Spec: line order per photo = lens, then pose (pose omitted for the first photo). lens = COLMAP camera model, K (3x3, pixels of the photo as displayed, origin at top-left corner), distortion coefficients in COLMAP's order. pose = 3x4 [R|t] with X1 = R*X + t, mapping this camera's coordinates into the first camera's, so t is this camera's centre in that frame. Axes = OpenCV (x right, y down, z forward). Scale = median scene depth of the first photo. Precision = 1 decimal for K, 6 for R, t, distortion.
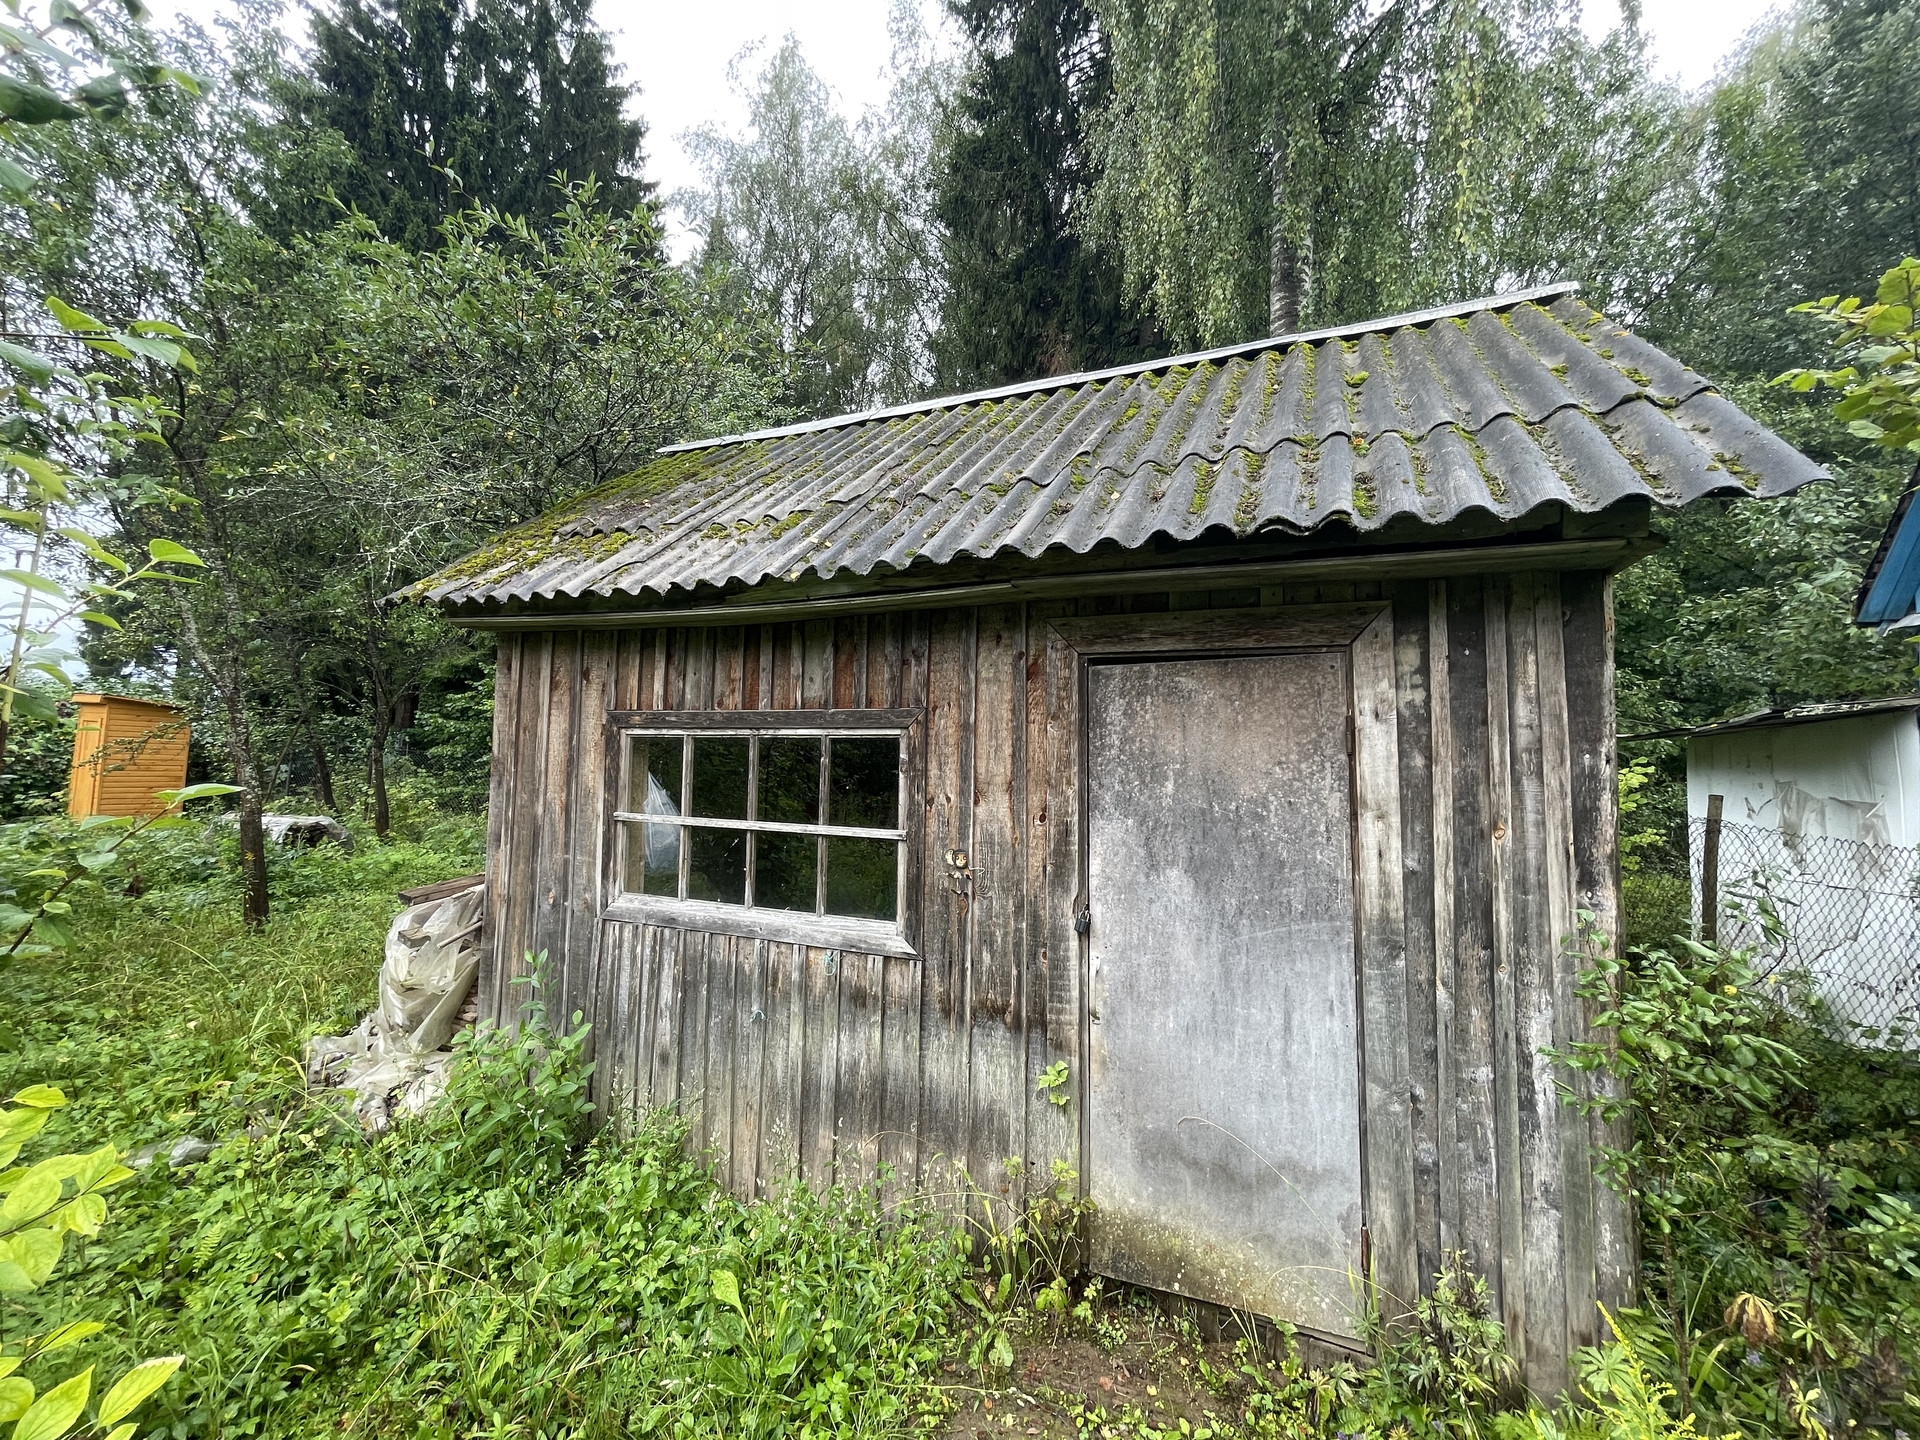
lens RADIAL K [[780.8, 0, 956.6], [0, 780.8, 718.9], [0, 0, 1]] dist [0.009936, 0.000442]
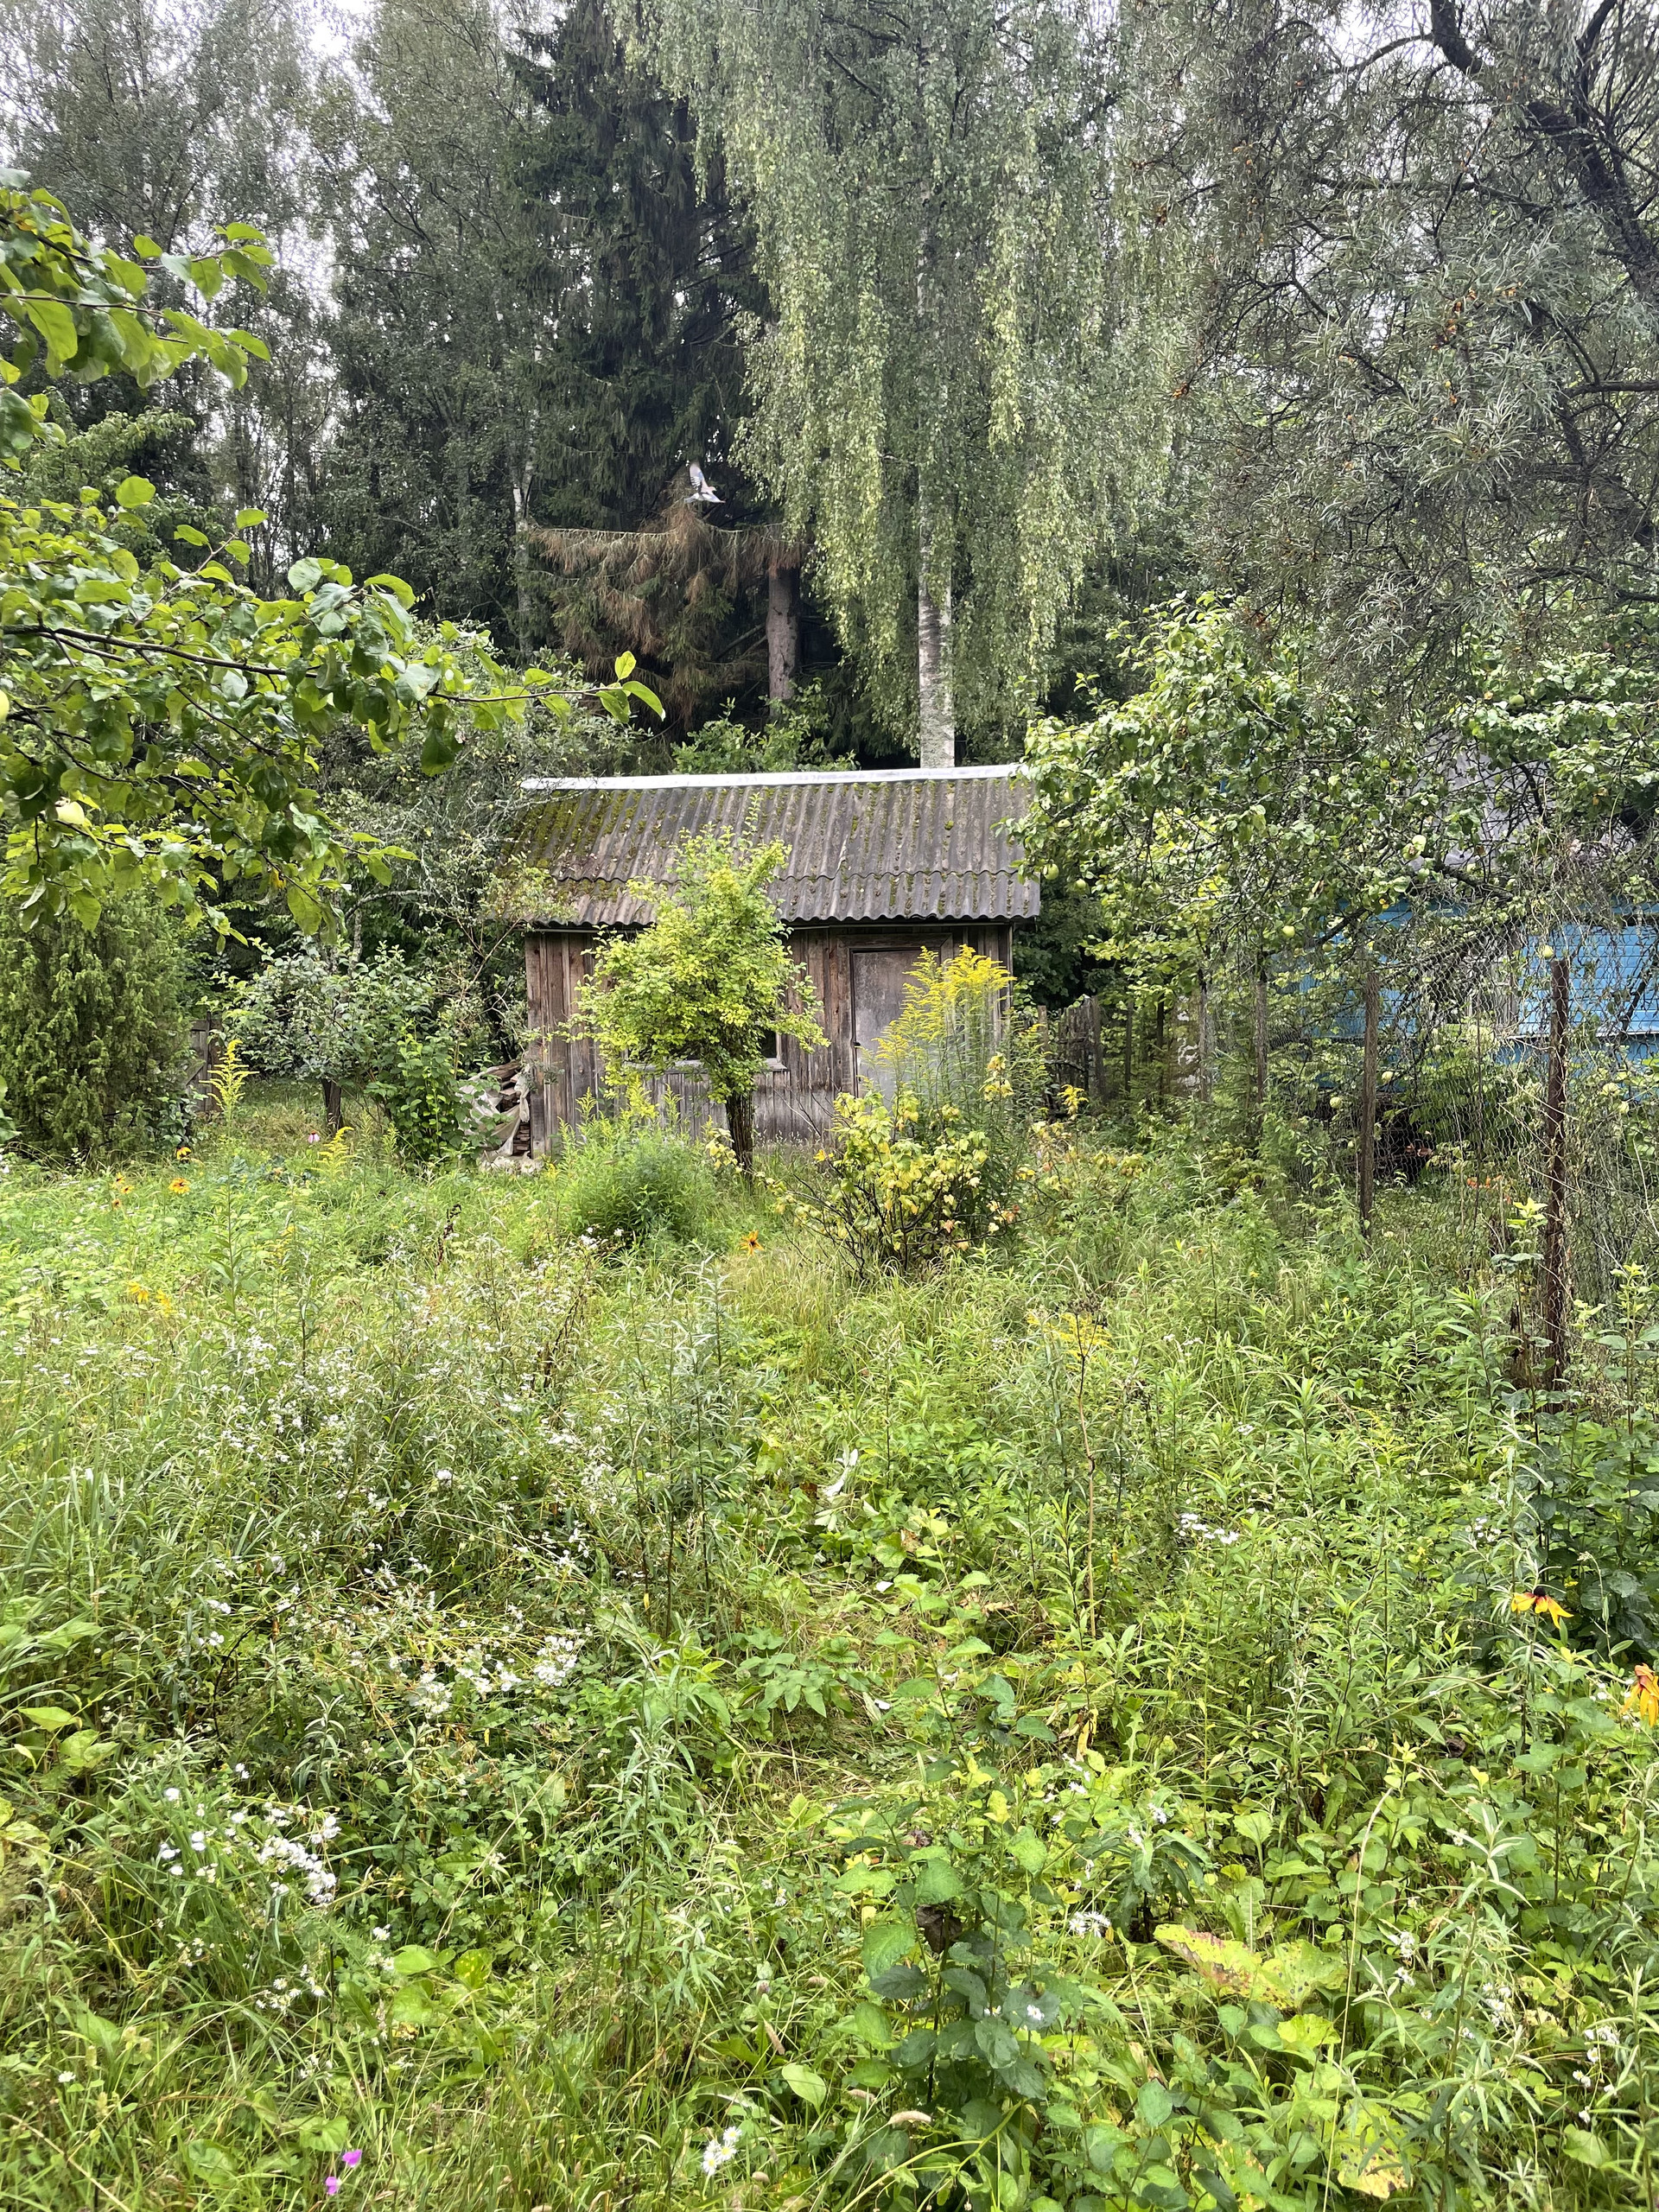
lens RADIAL K [[1671.8, 0, 829.9], [0, 1671.8, 1105.8], [0, 0, 1]] dist [-0.003367, -0.001130]
pose [[0.951401, -0.055658, 0.302884, -1.361147], [0.021677, 0.993196, 0.114421, -0.169224], [-0.307191, -0.102294, 0.946134, -3.625502]]
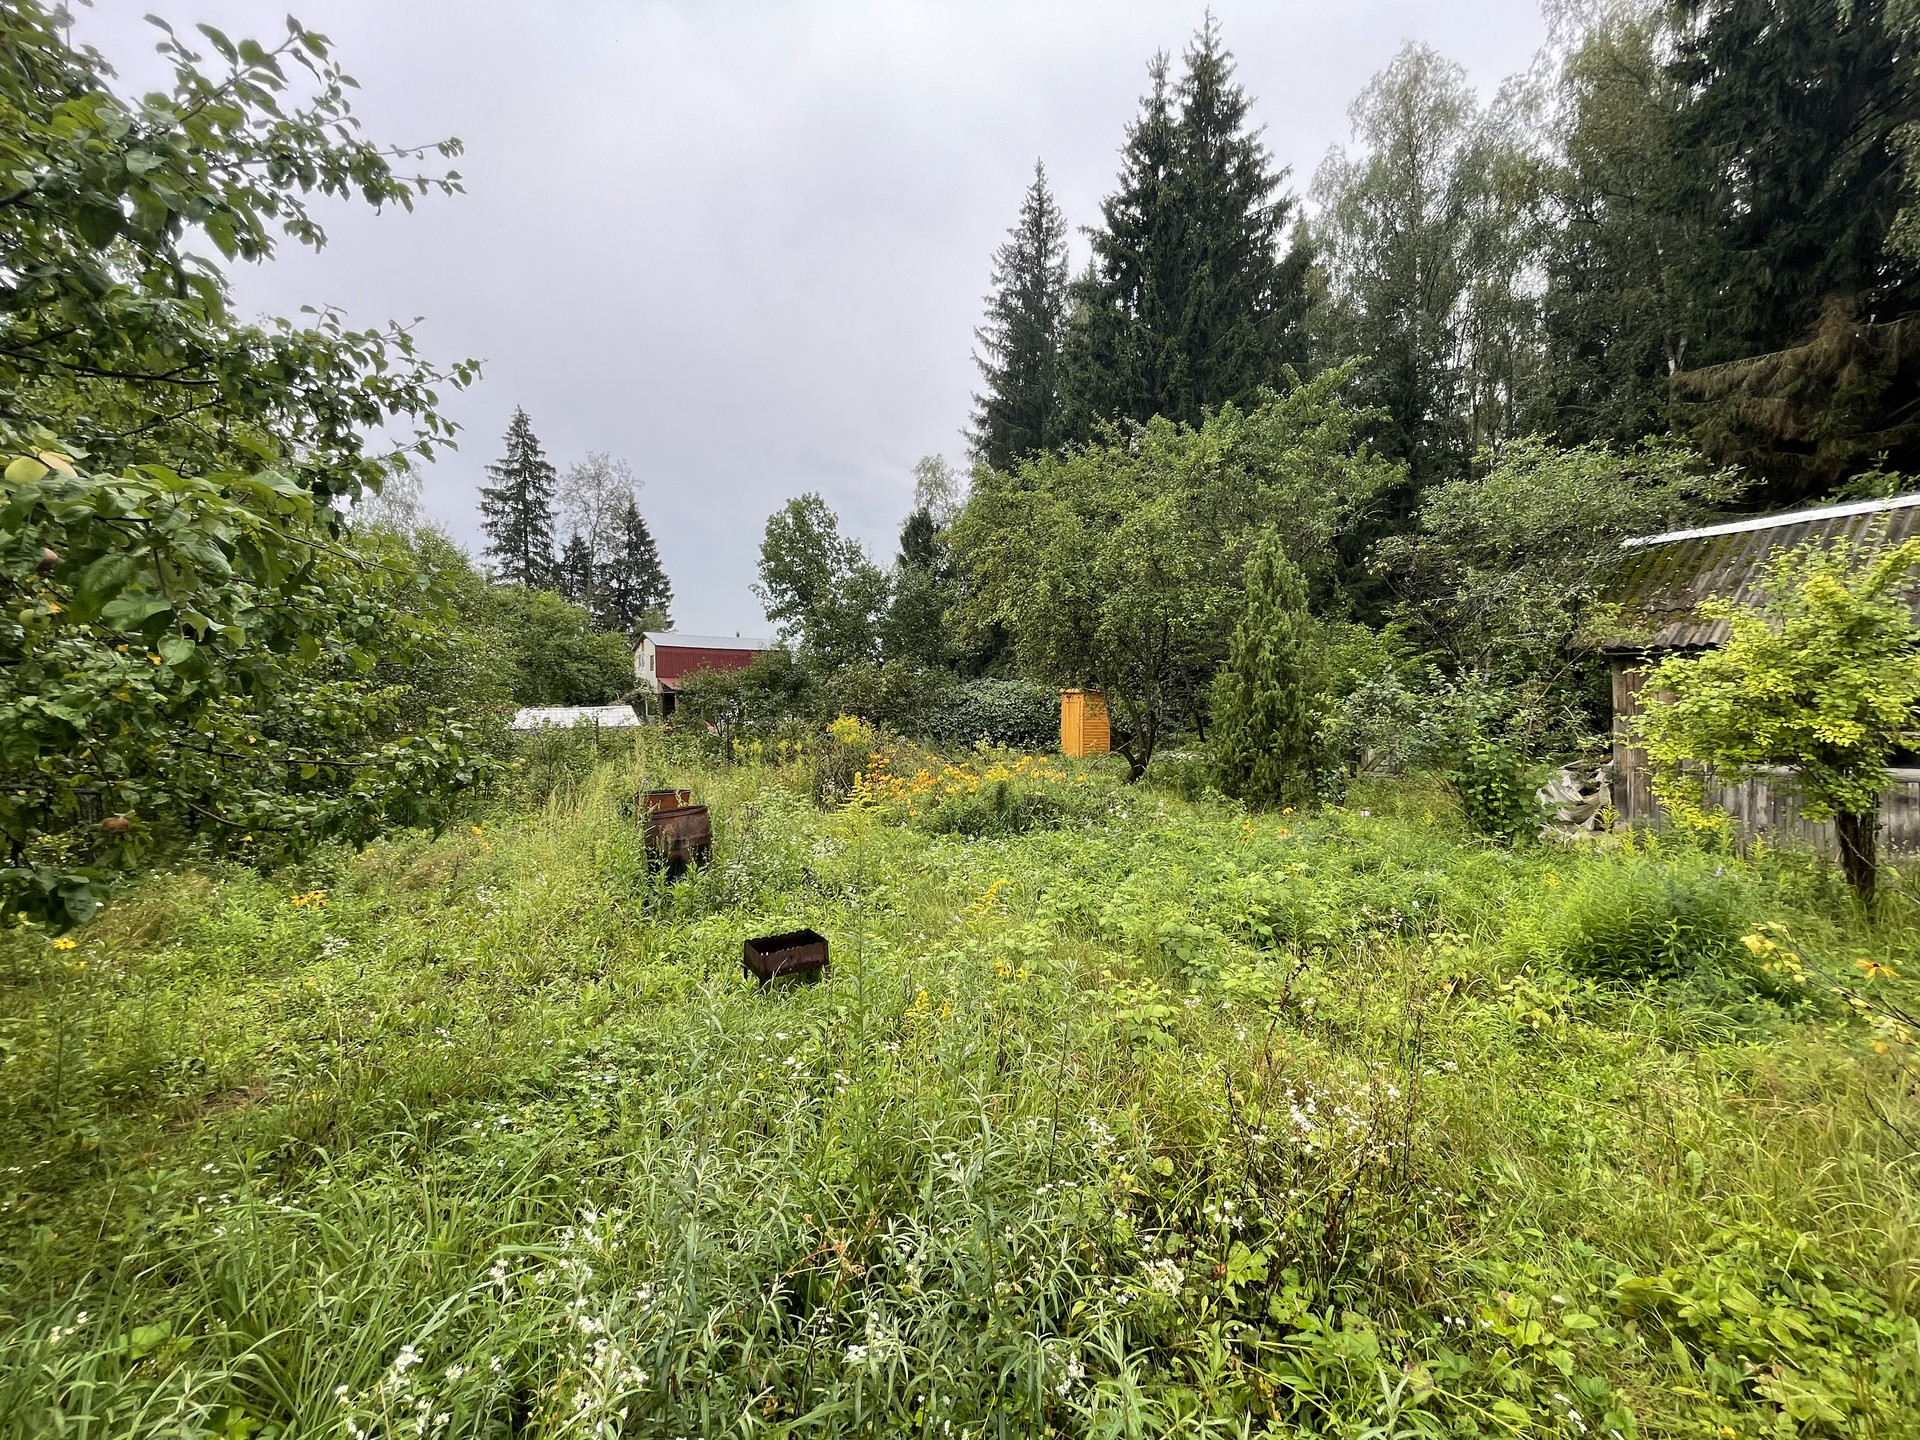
lens RADIAL K [[780.8, 0, 961.7], [0, 780.8, 710.8], [0, 0, 1]] dist [0.009936, 0.000442]
pose [[0.813424, -0.032545, -0.580760, -0.850282], [0.057499, 0.998042, 0.024605, -0.129872], [0.578822, -0.053407, 0.813703, -2.105067]]
